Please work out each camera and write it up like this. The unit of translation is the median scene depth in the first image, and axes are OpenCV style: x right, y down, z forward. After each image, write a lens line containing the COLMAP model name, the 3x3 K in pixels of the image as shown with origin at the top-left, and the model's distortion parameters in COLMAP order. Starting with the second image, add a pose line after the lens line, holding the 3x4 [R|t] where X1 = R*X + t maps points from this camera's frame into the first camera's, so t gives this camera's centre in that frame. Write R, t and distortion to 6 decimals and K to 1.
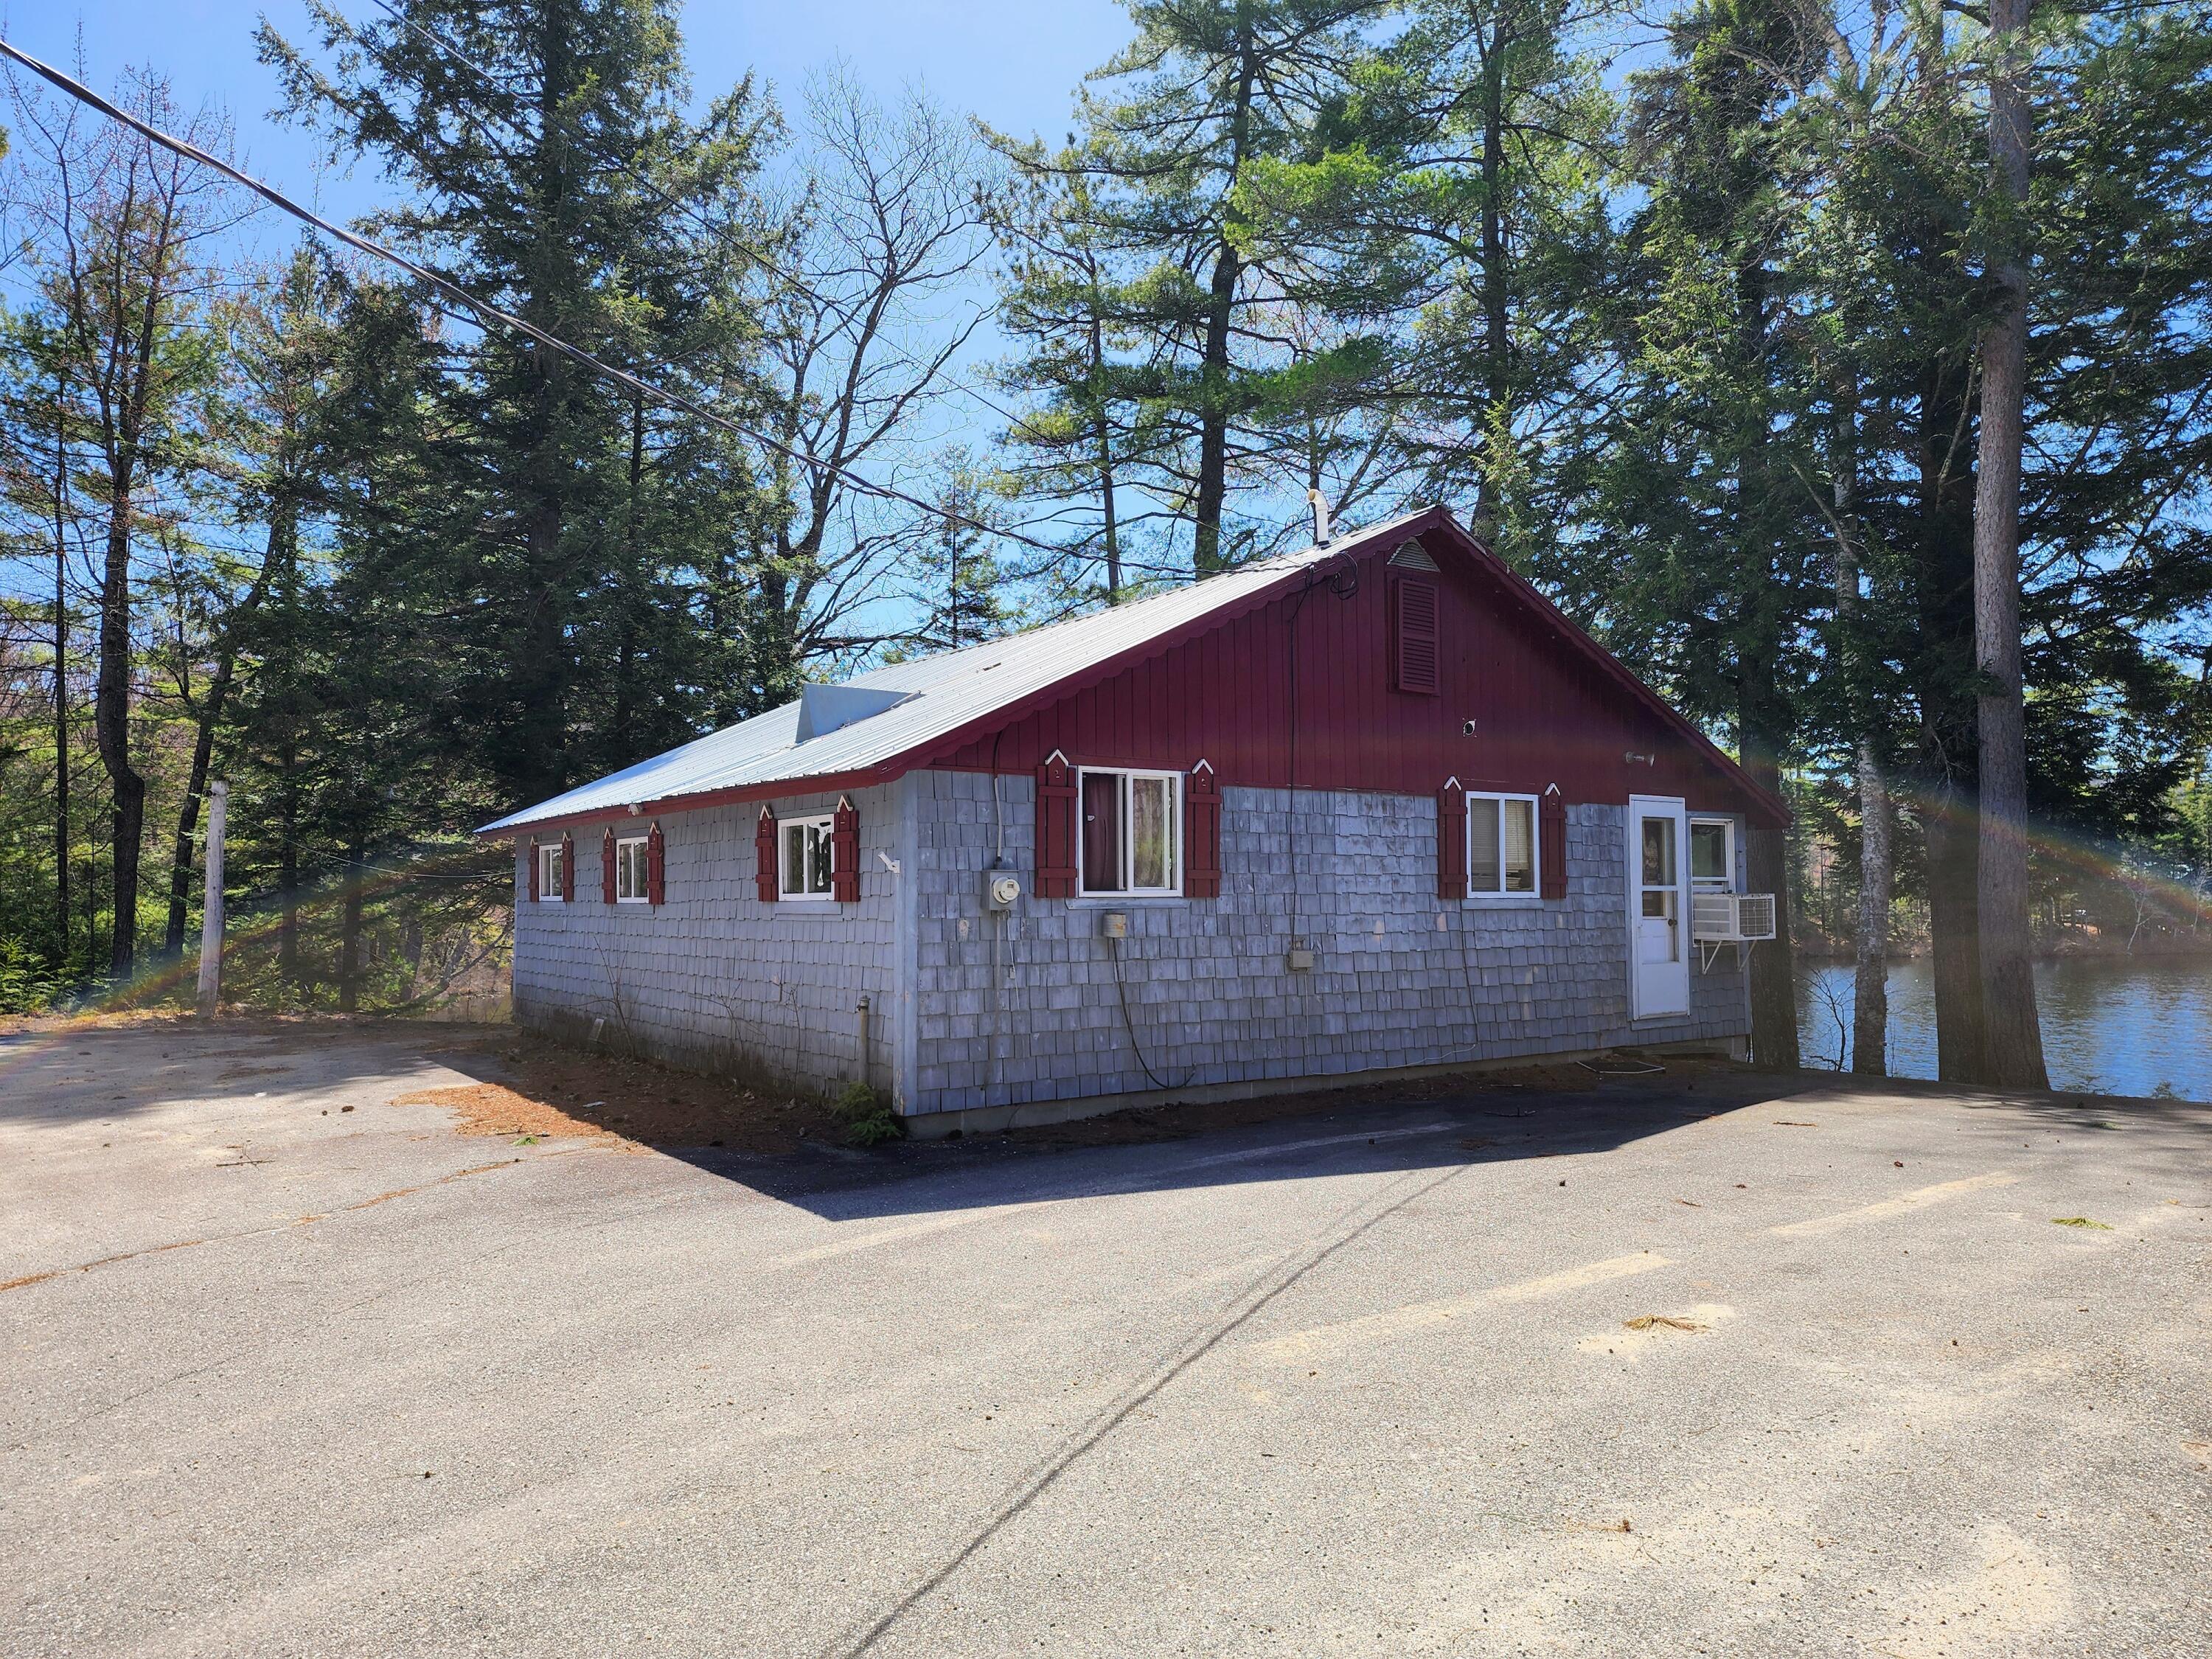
lens RADIAL K [[1487.0, 0, 1113.9], [0, 1487.0, 826.6], [0, 0, 1]] dist [0.070049, -0.056398]
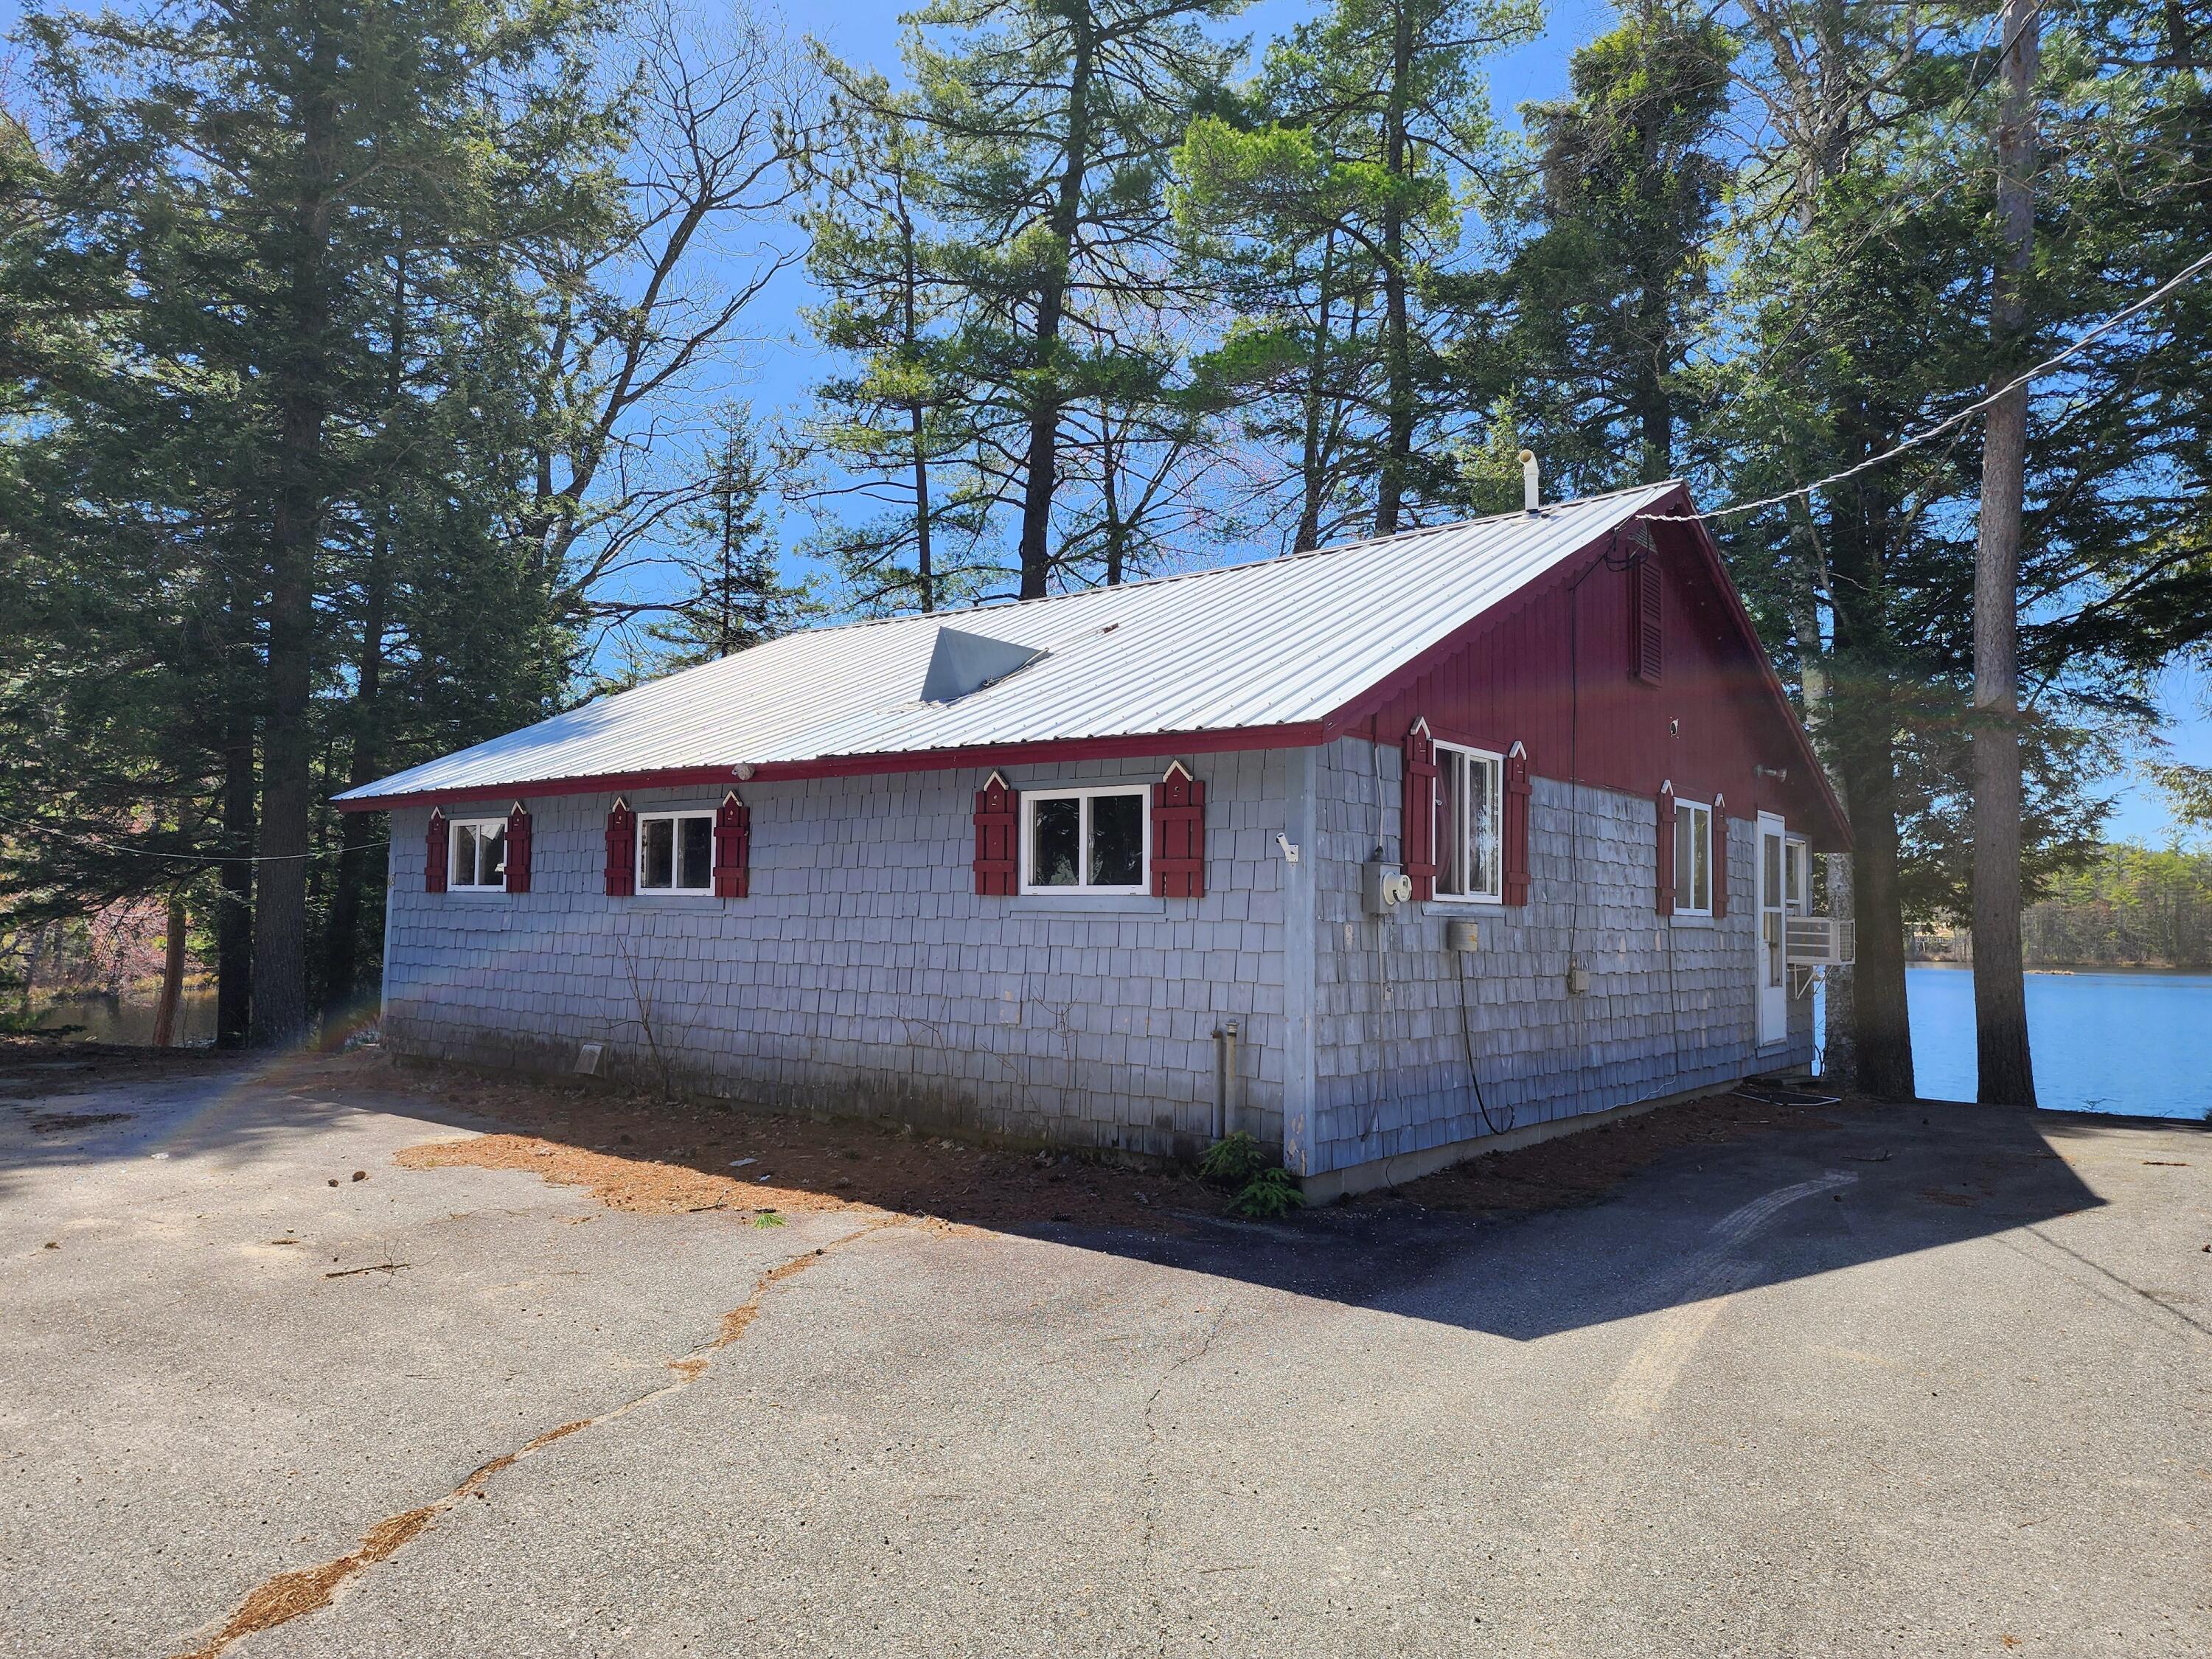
lens RADIAL K [[1494.0, 0, 1106.0], [0, 1494.0, 829.5], [0, 0, 1]] dist [0.020157, 0.000163]
pose [[0.964654, 0.040105, 0.260449, -0.254072], [-0.037578, 0.999186, -0.014676, 0.017156], [-0.260826, 0.004370, 0.965376, 0.161246]]
